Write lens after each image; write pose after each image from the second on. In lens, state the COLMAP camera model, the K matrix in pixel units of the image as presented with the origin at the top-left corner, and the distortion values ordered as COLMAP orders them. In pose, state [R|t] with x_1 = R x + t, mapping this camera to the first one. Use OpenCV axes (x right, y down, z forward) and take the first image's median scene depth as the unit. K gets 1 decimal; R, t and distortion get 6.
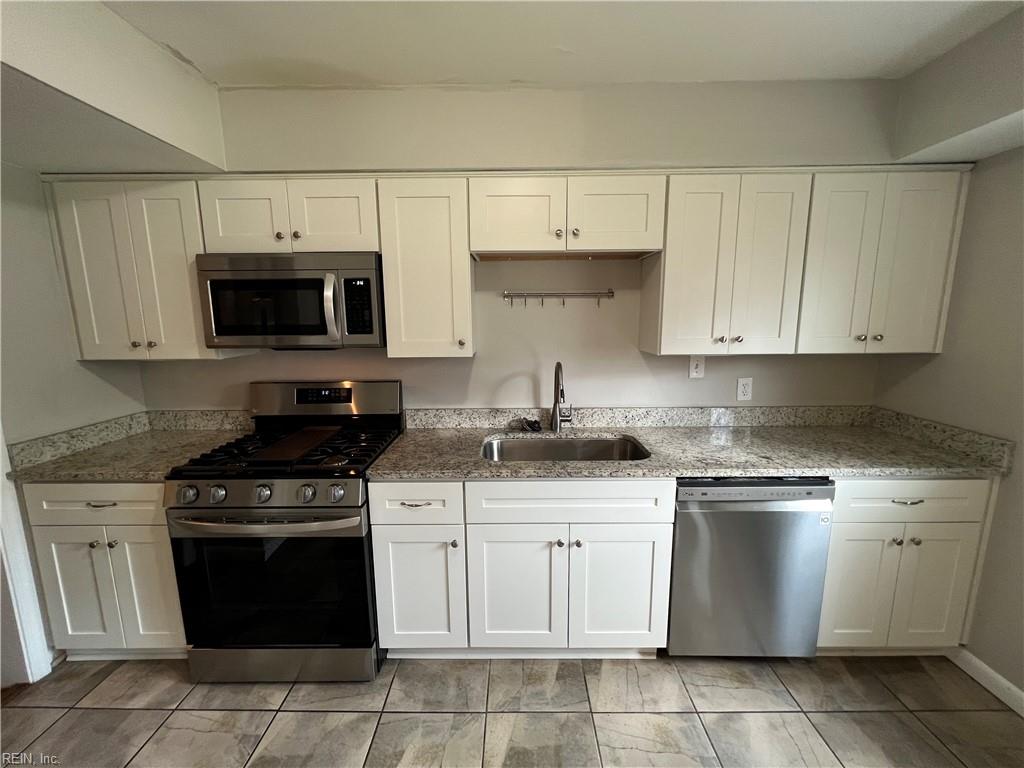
lens RADIAL K [[410.8, 0, 510.6], [0, 410.8, 382.9], [0, 0, 1]] dist [-0.003308, 0.000943]
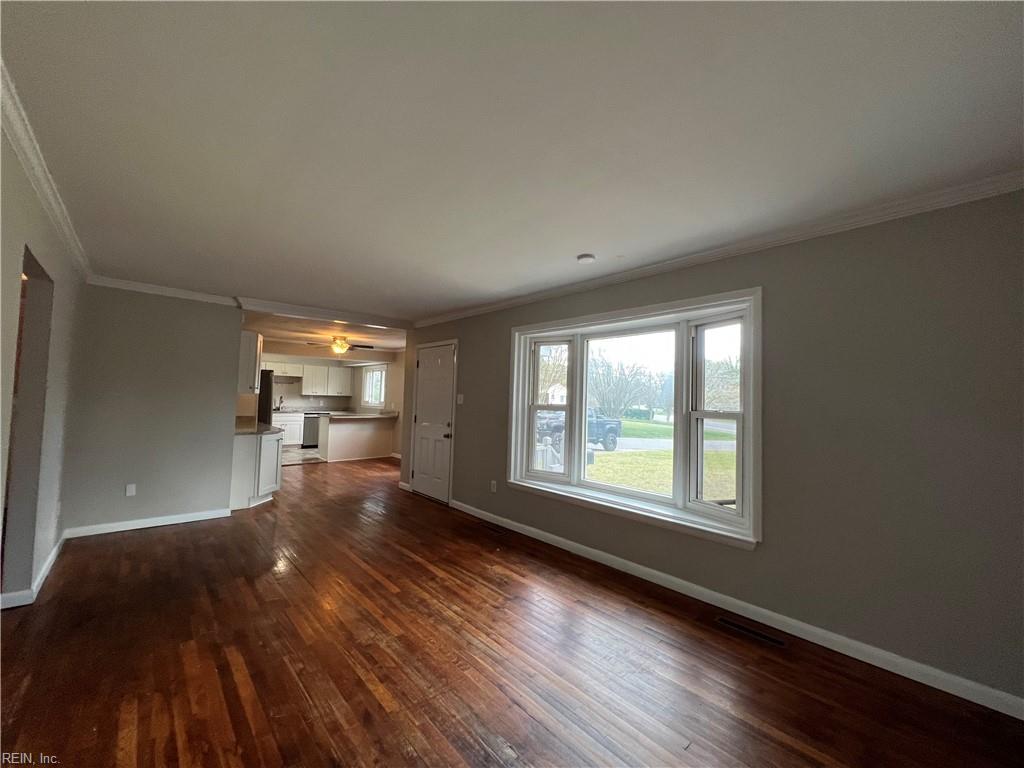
lens RADIAL K [[410.8, 0, 512.5], [0, 410.8, 384.9], [0, 0, 1]] dist [-0.003308, 0.000943]
pose [[0.734604, 0.054924, 0.676269, -1.382070], [0.074187, 0.984240, -0.160524, 0.954168], [-0.674428, 0.168092, 0.718952, -5.200054]]
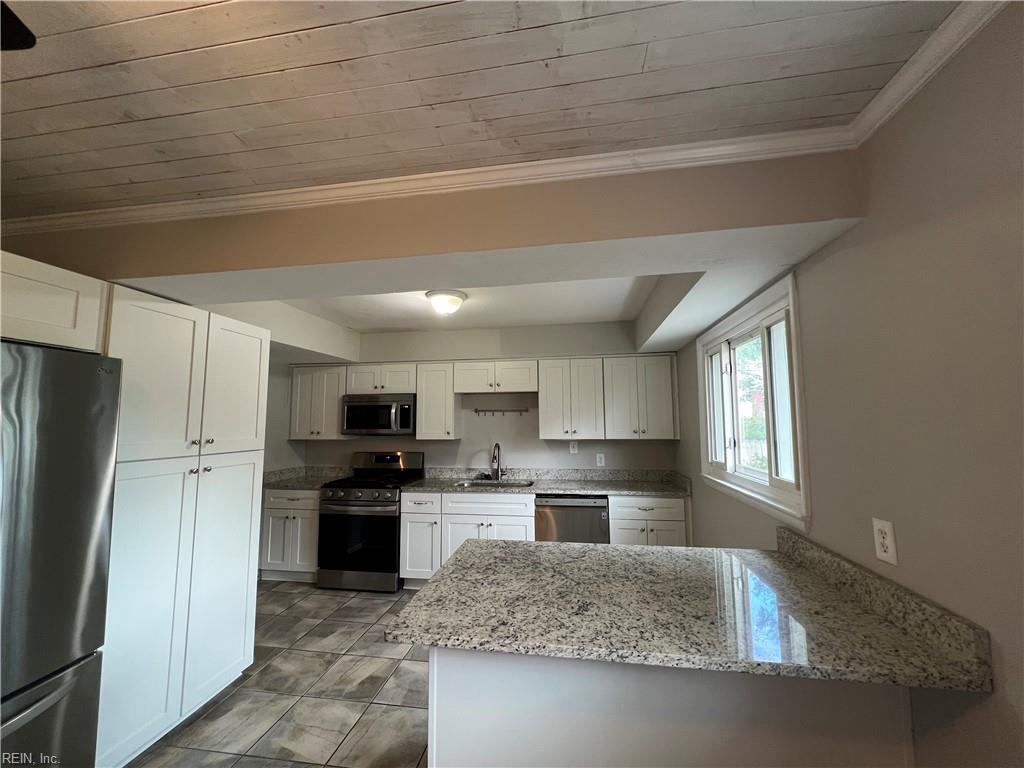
lens RADIAL K [[410.8, 0, 510.1], [0, 410.8, 383.1], [0, 0, 1]] dist [-0.003308, 0.000943]
pose [[0.988397, -0.012841, -0.151350, 0.556521], [-0.025978, 0.967448, -0.251734, 0.194406], [0.149655, 0.252744, 0.955889, -1.147194]]
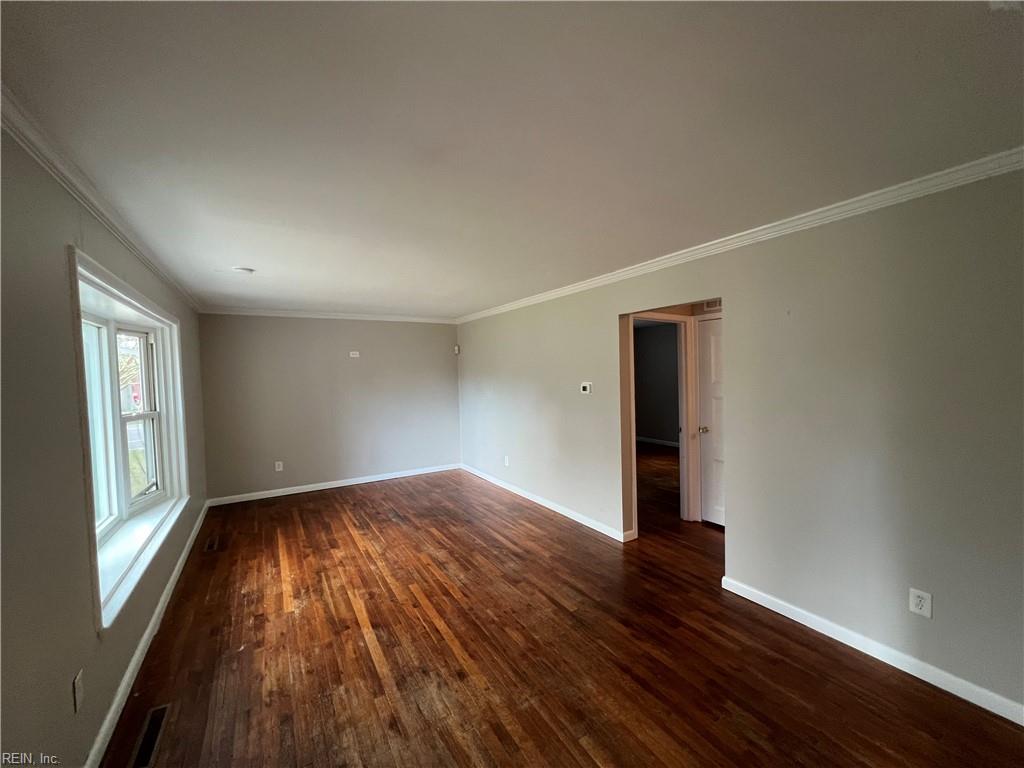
lens RADIAL K [[409.3, 0, 512.0], [0, 409.3, 382.4], [0, 0, 1]] dist [-0.001258, 0.000760]
pose [[-0.851296, 0.044802, -0.522770, -0.068697], [-0.050327, 0.984781, 0.166352, 0.312824], [0.522267, 0.167924, -0.836086, -2.068923]]
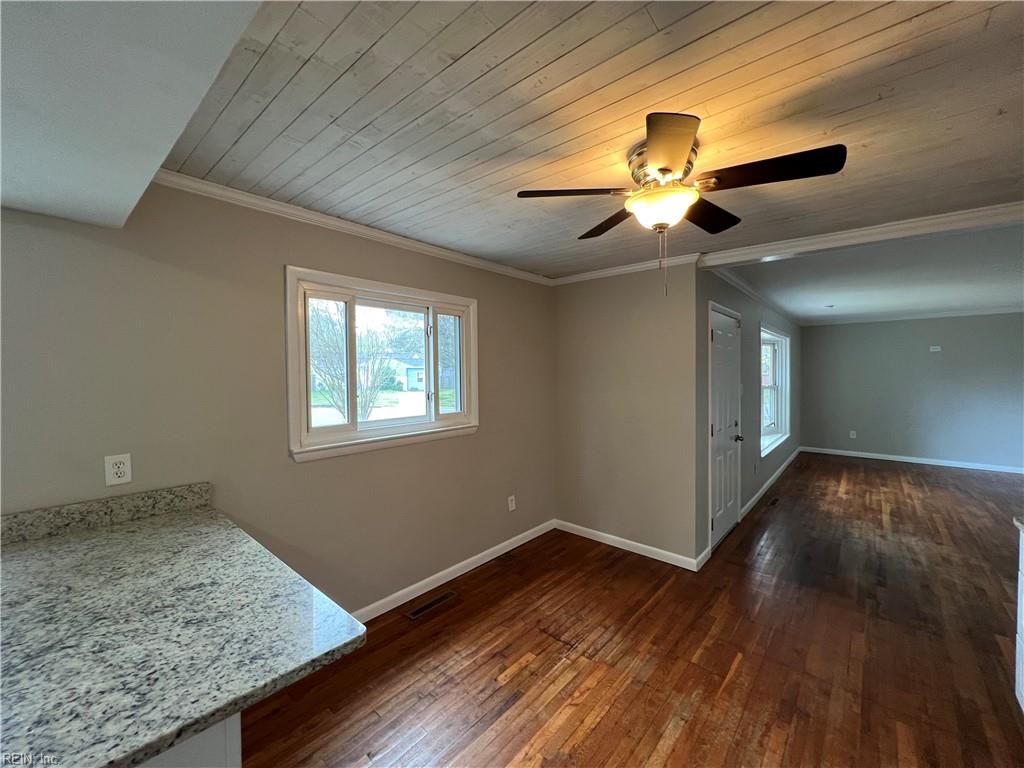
lens RADIAL K [[410.8, 0, 511.8], [0, 410.8, 383.1], [0, 0, 1]] dist [-0.003308, 0.000943]
pose [[-0.757970, -0.004526, 0.652273, -0.244547], [0.116059, 0.983084, 0.141687, 0.034568], [-0.641881, 0.183097, -0.744624, -0.239088]]
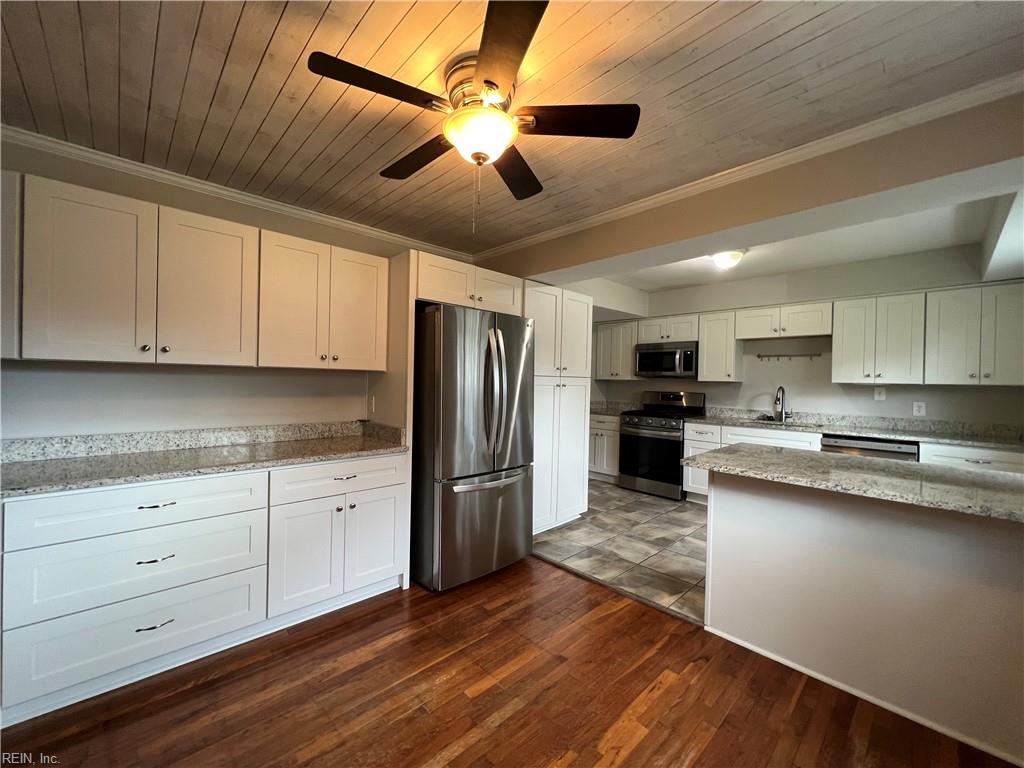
lens RADIAL K [[410.8, 0, 510.4], [0, 410.8, 383.2], [0, 0, 1]] dist [-0.003308, 0.000943]
pose [[0.695951, 0.027463, -0.717564, 0.747098], [-0.141743, 0.984862, -0.099781, 0.385664], [0.703961, 0.171152, 0.689308, -1.632656]]
